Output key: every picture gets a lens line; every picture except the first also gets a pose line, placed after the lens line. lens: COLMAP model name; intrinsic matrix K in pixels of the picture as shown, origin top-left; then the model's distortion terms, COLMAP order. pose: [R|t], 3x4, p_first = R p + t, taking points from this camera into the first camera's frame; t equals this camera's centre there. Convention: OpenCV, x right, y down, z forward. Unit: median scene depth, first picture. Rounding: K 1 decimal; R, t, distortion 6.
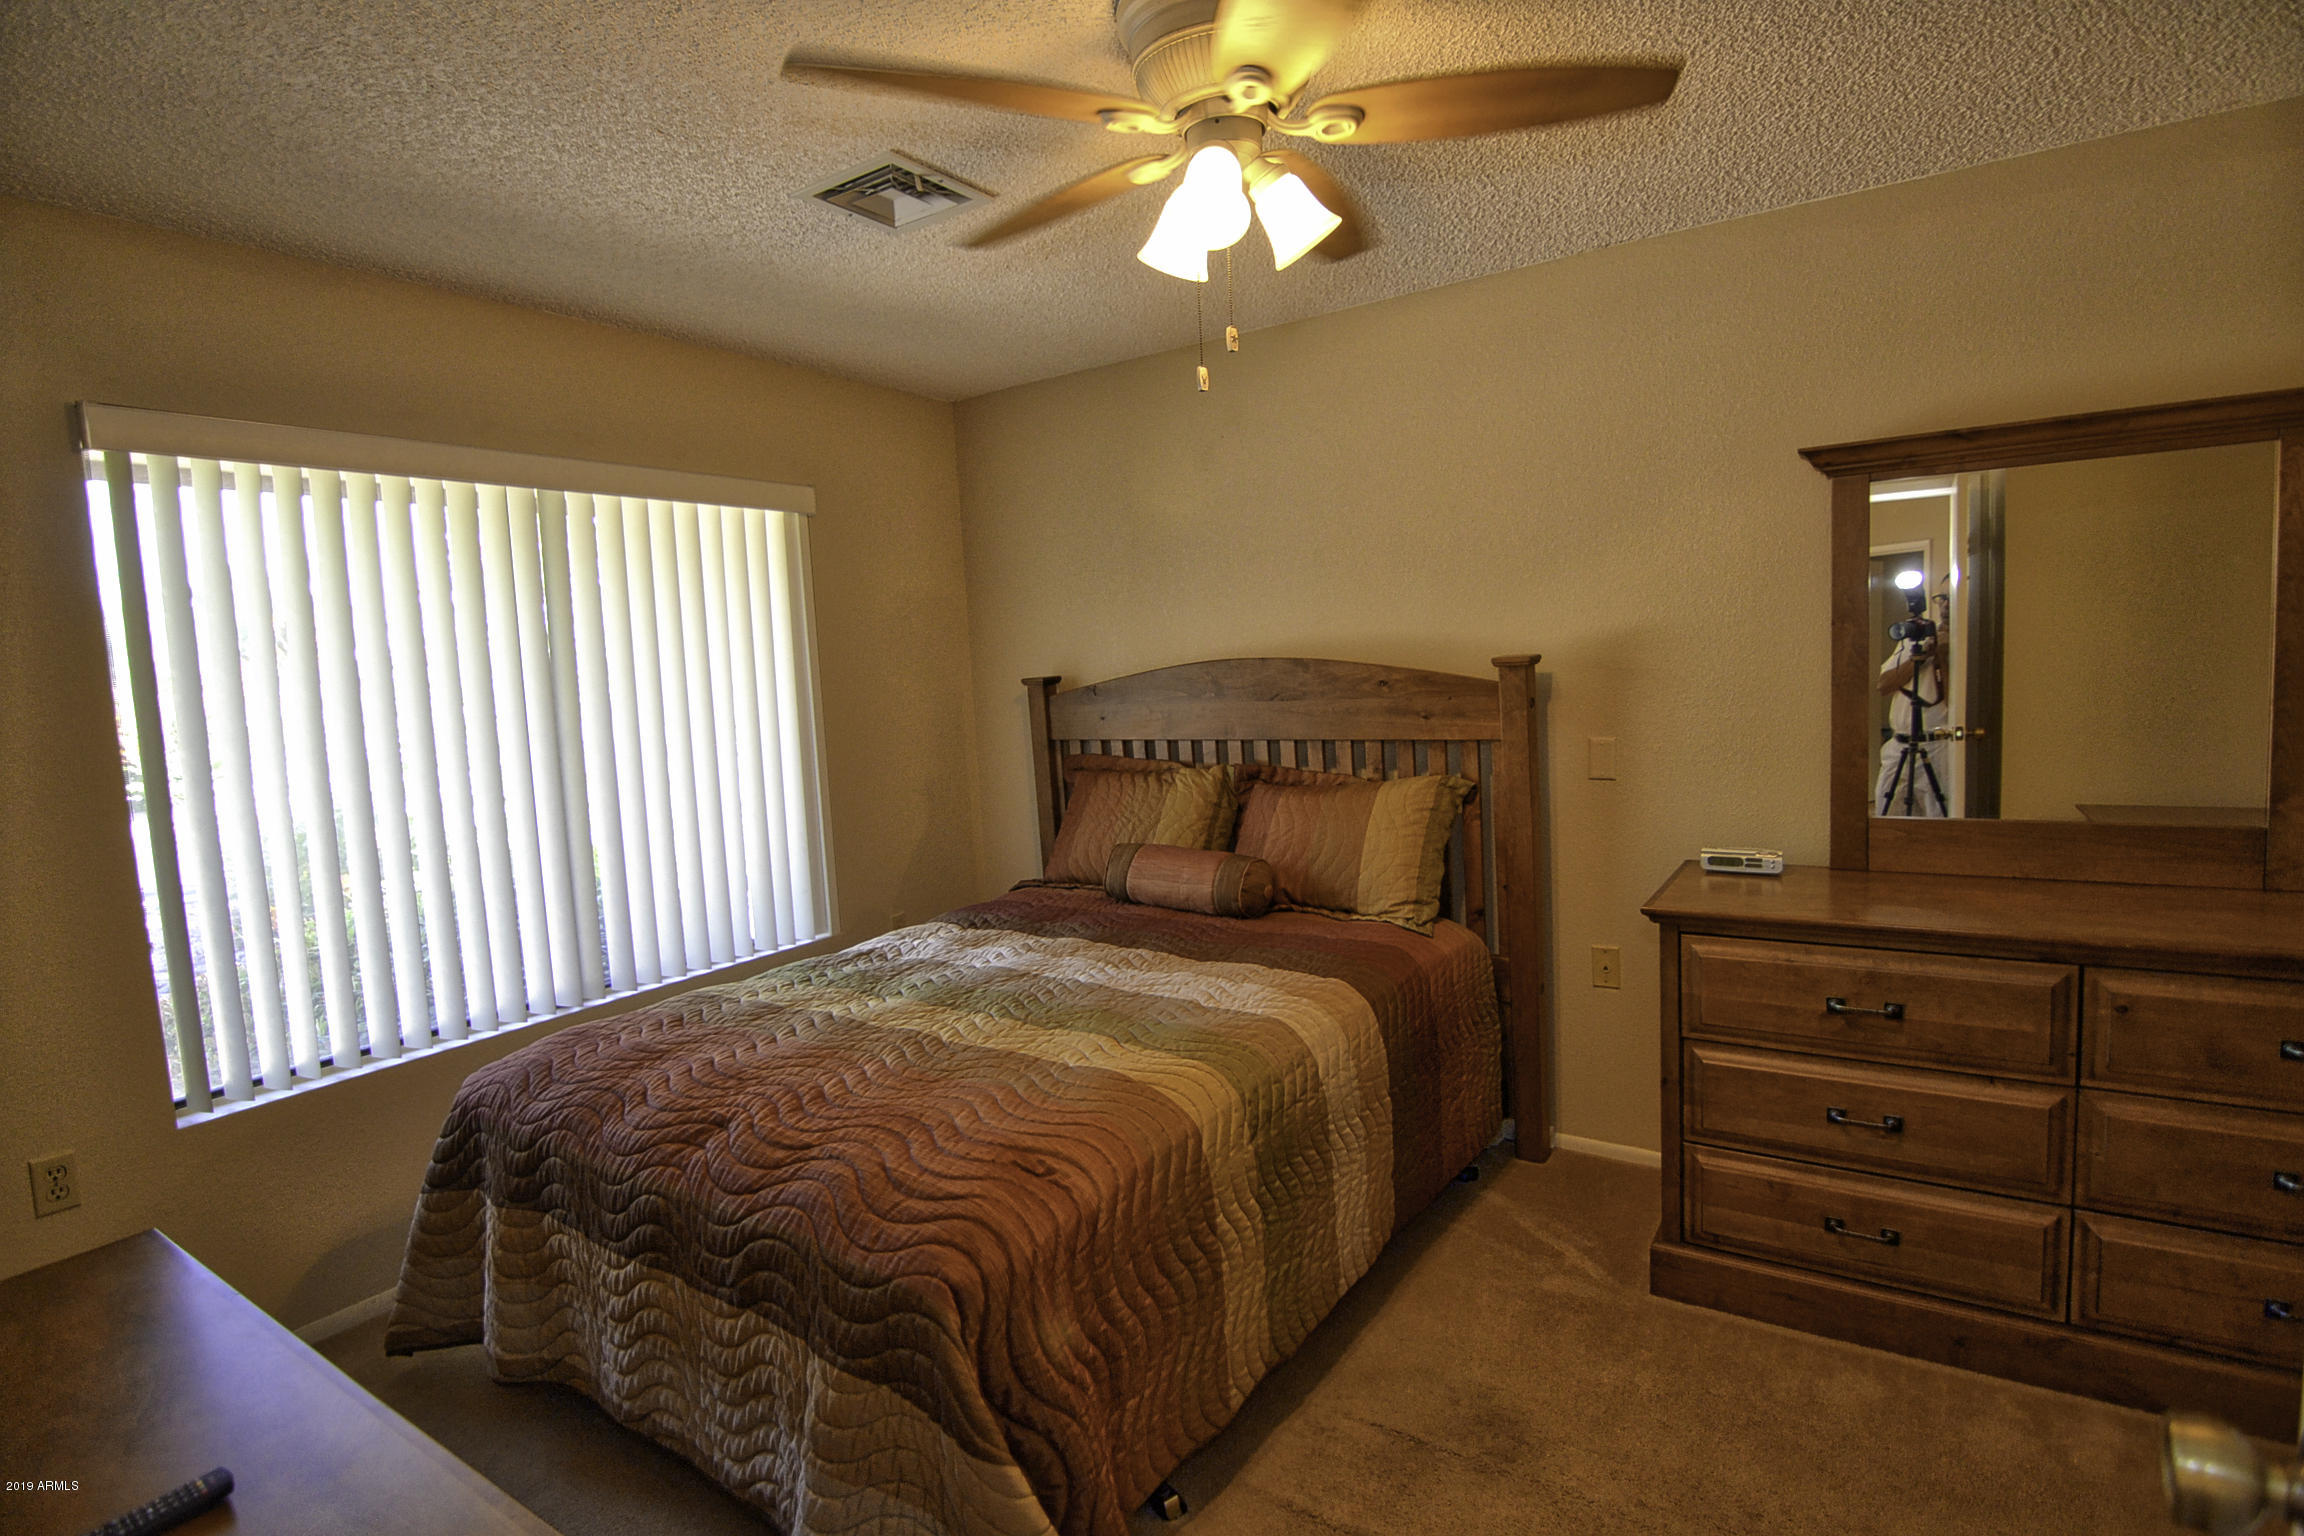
lens RADIAL K [[1131.3, 0, 1140.1], [0, 1131.3, 759.0], [0, 0, 1]] dist [-0.007857, -0.009318]
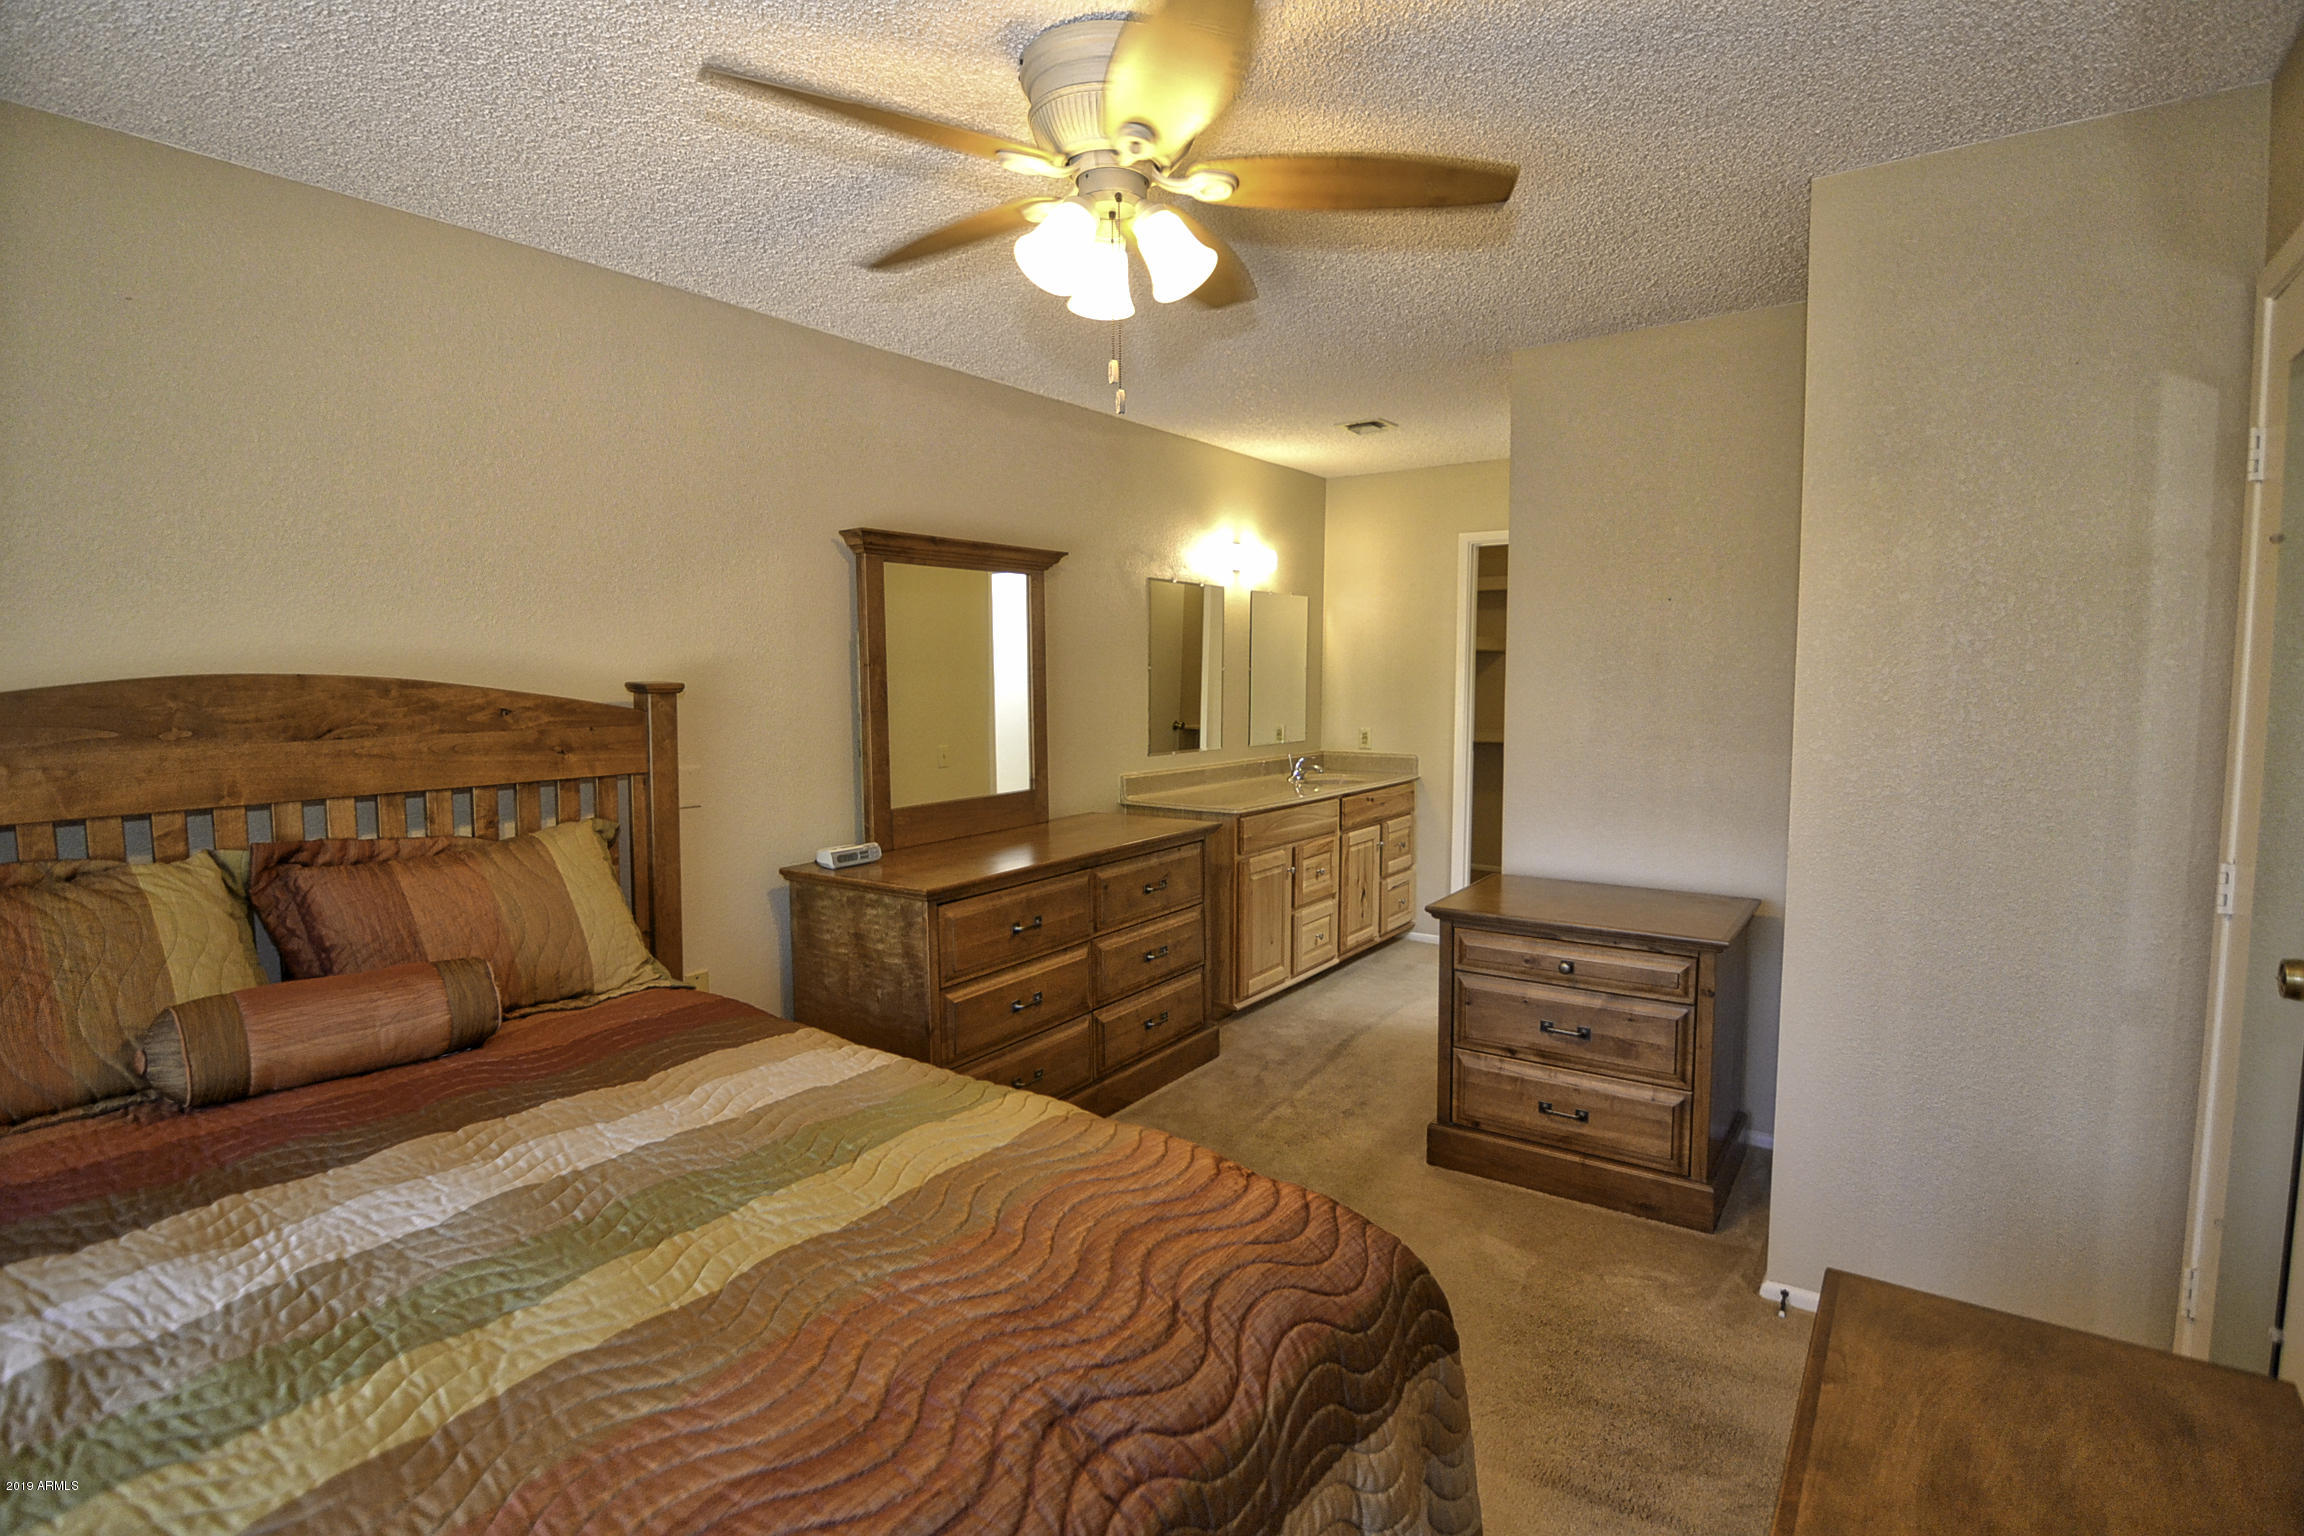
lens RADIAL K [[1131.3, 0, 1144.9], [0, 1131.3, 773.2], [0, 0, 1]] dist [-0.007857, -0.009318]
pose [[0.030081, -0.049762, 0.998308, -0.585411], [0.091088, 0.994741, 0.046840, -0.021719], [-0.995388, 0.089525, 0.034455, 0.560786]]
